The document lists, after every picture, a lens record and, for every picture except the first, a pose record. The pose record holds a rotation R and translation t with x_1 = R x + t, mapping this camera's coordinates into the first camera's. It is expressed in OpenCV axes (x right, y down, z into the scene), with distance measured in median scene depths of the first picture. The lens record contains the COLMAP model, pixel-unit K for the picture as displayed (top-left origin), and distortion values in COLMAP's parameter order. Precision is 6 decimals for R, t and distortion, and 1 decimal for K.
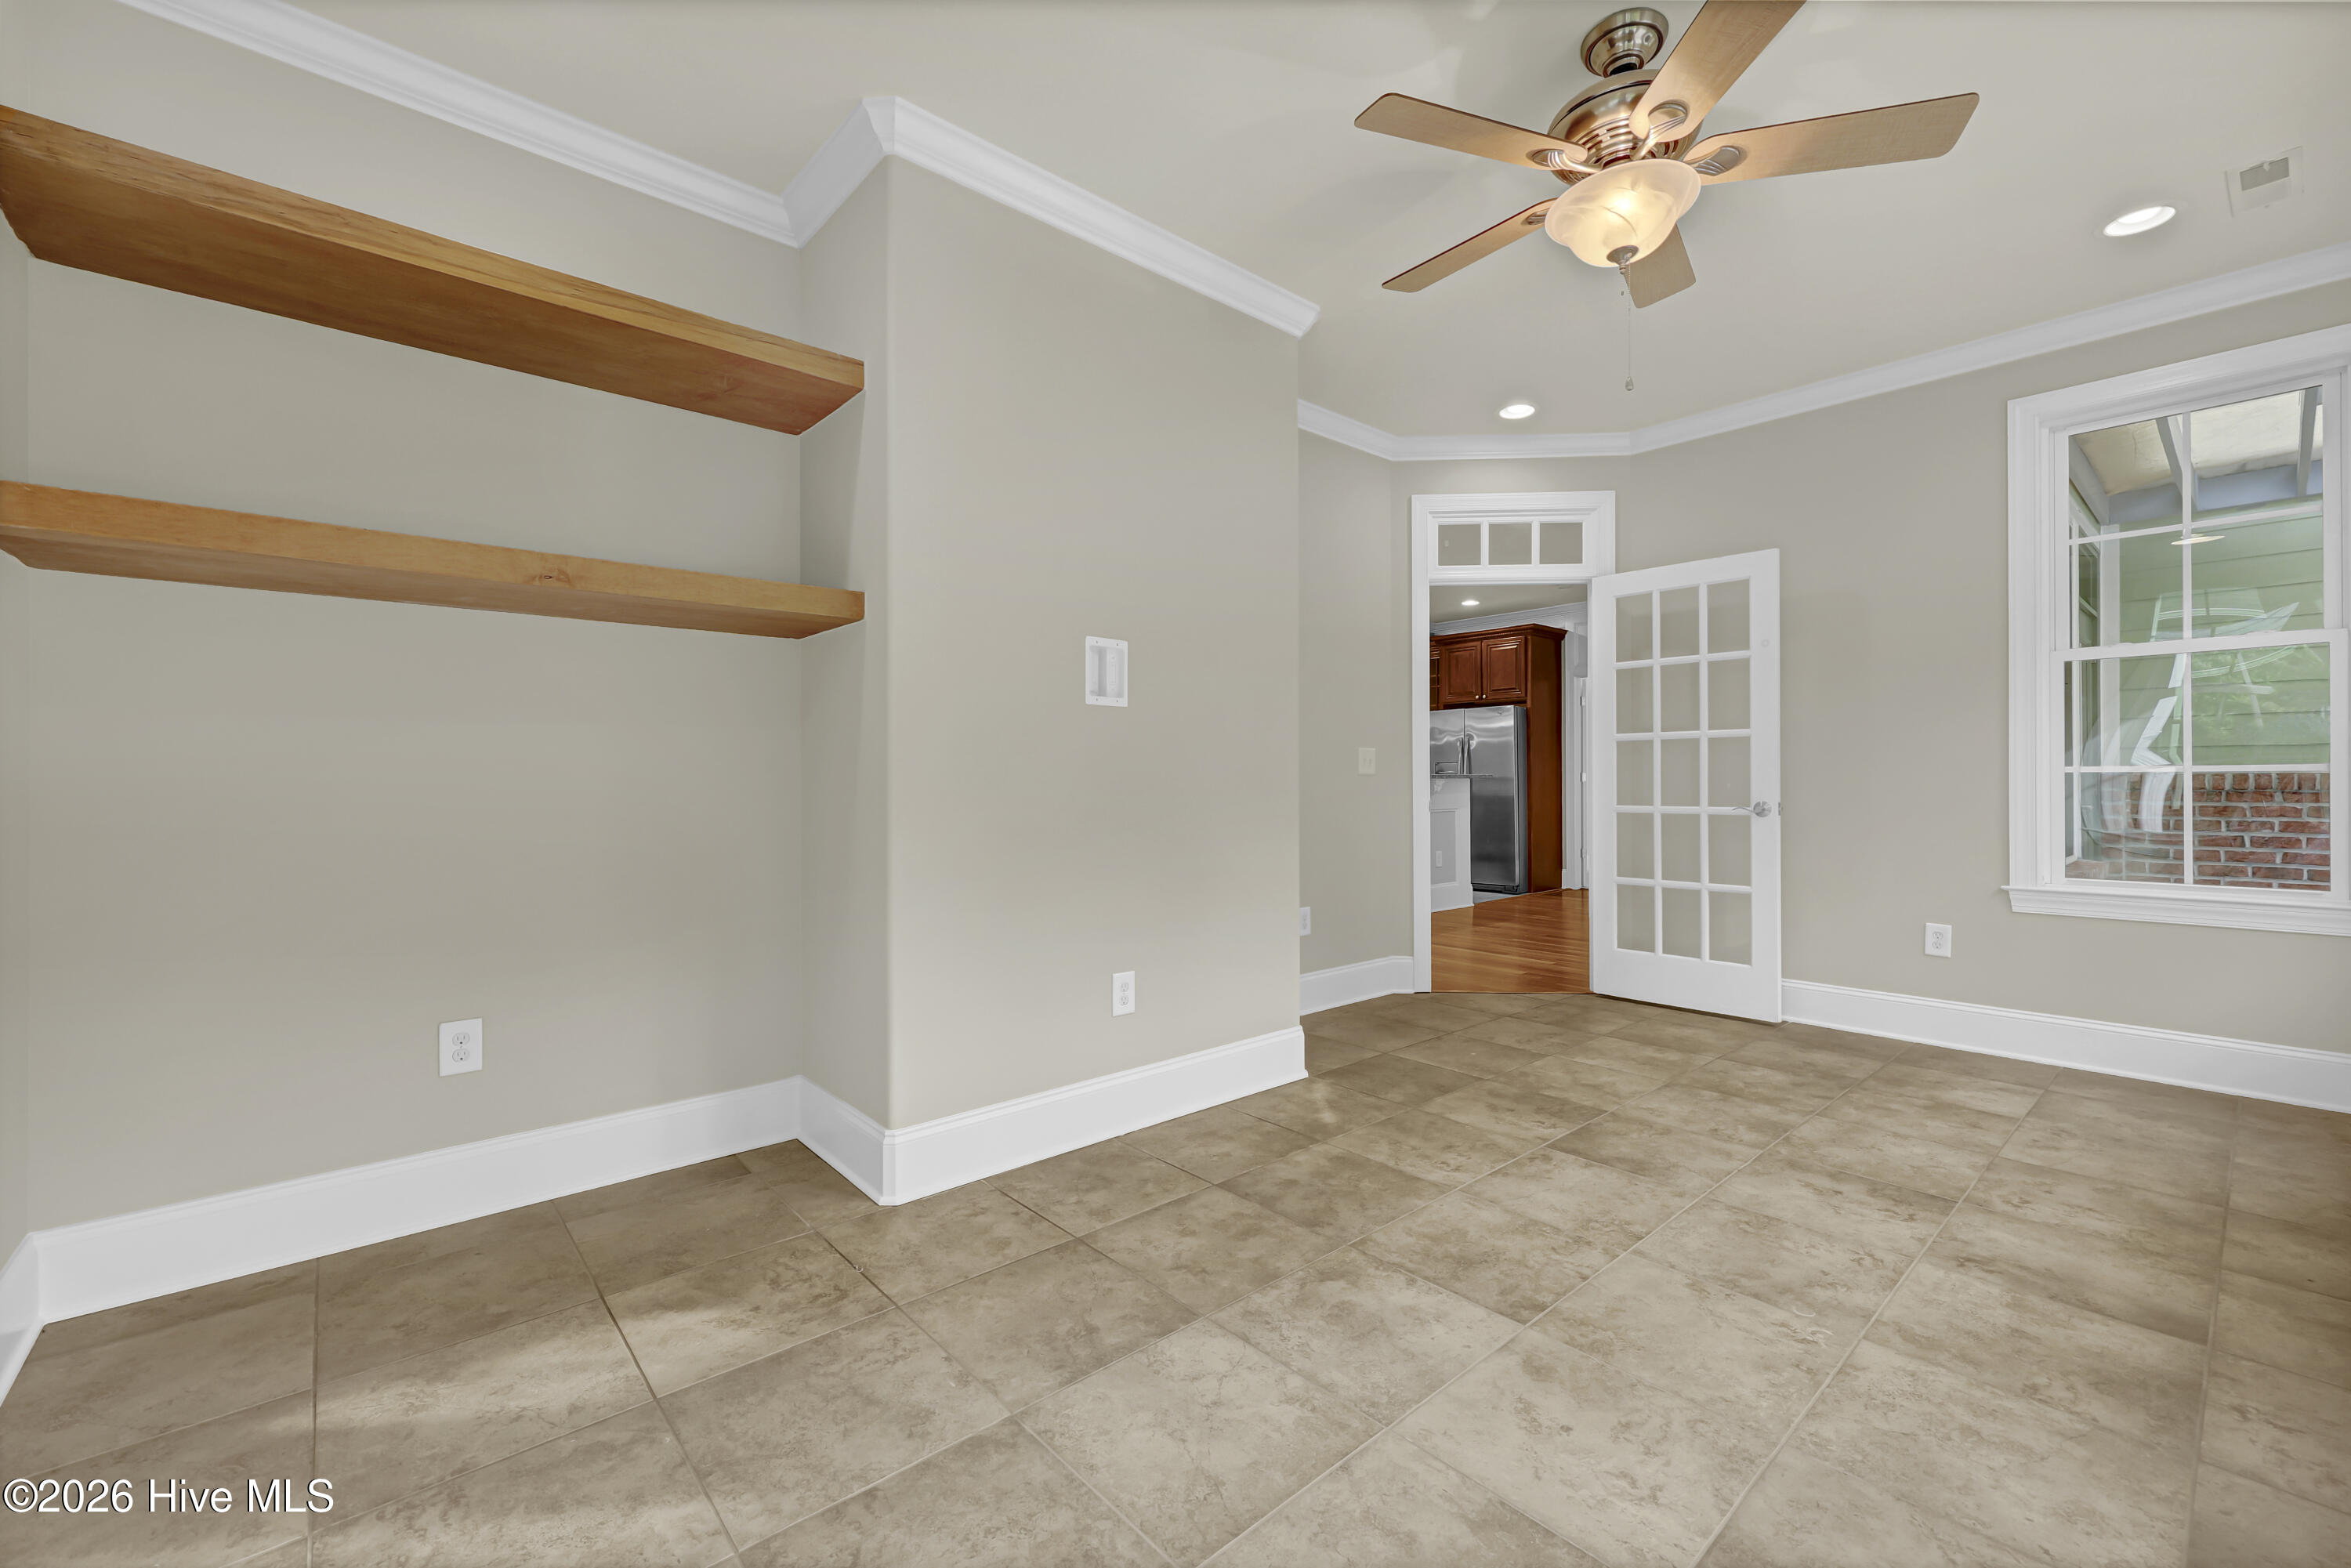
lens RADIAL K [[965.2, 0, 1174.9], [0, 965.2, 791.2], [0, 0, 1]] dist [0.001317, 0.000325]
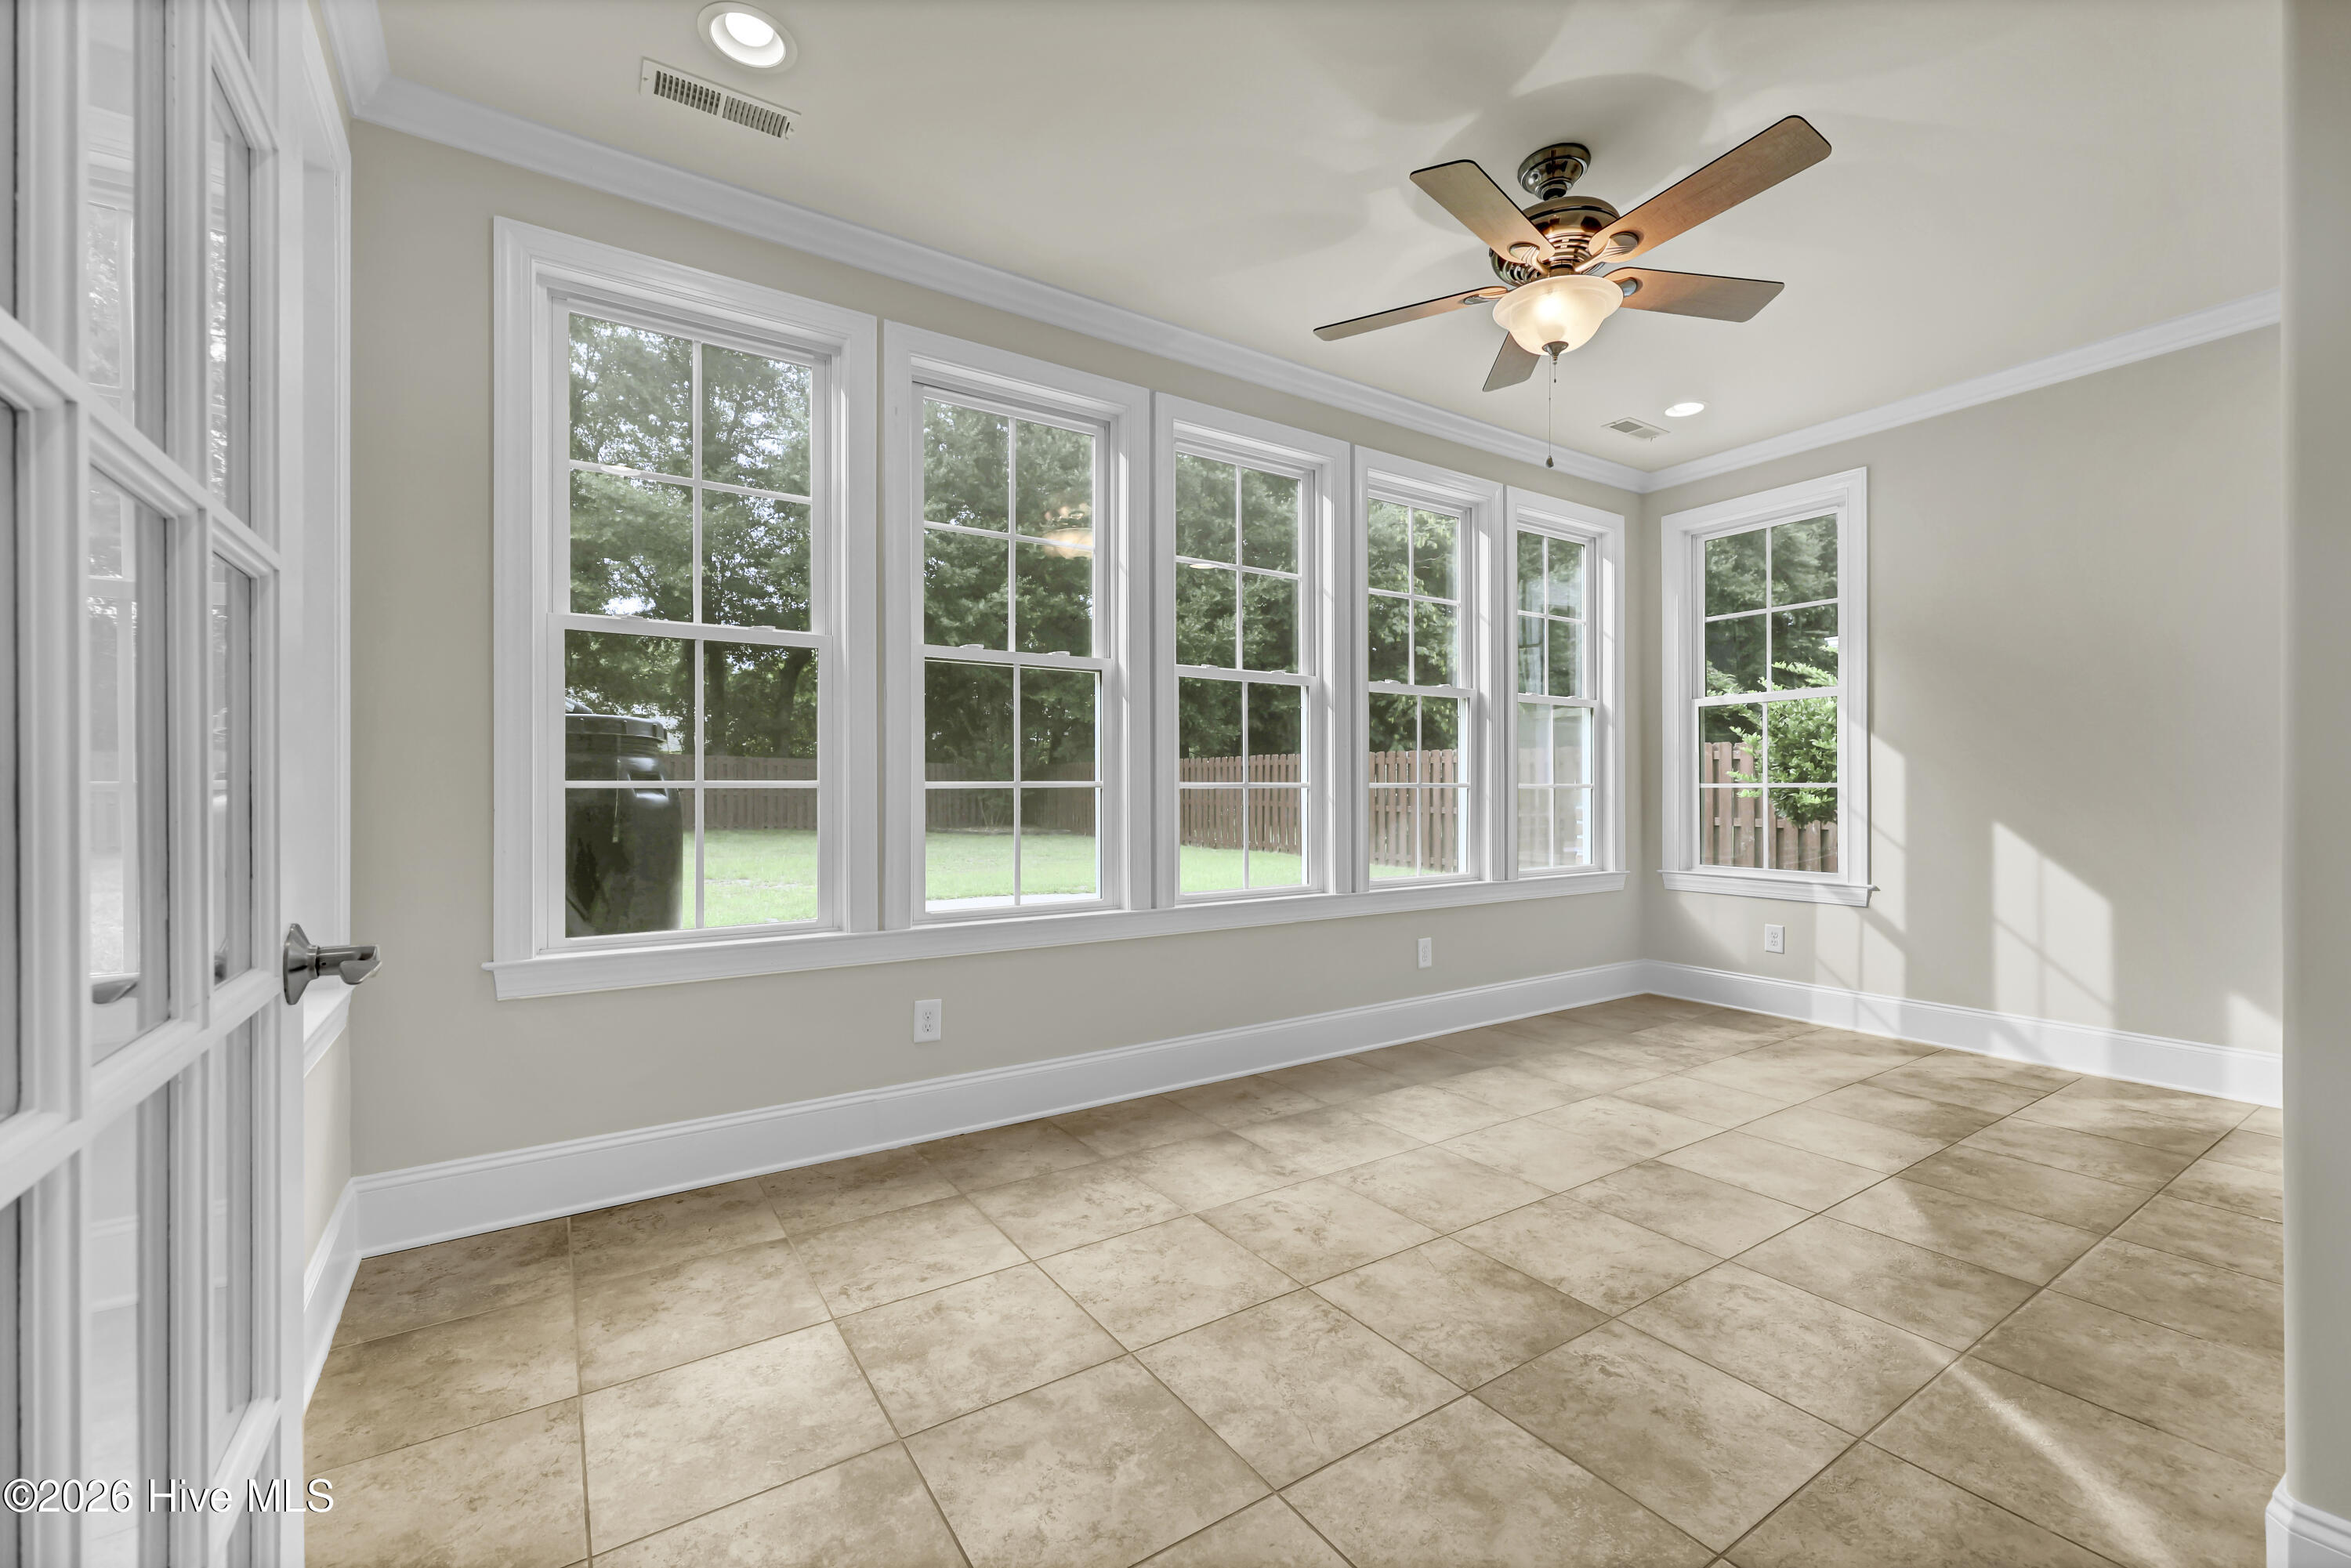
lens RADIAL K [[965.2, 0, 1176.3], [0, 965.2, 775.3], [0, 0, 1]] dist [0.001317, 0.000325]
pose [[-0.990673, 0.008416, 0.135997, 0.670725], [0.007893, 0.999959, -0.004383, -0.031004], [-0.136028, -0.003269, -0.990700, 1.958429]]
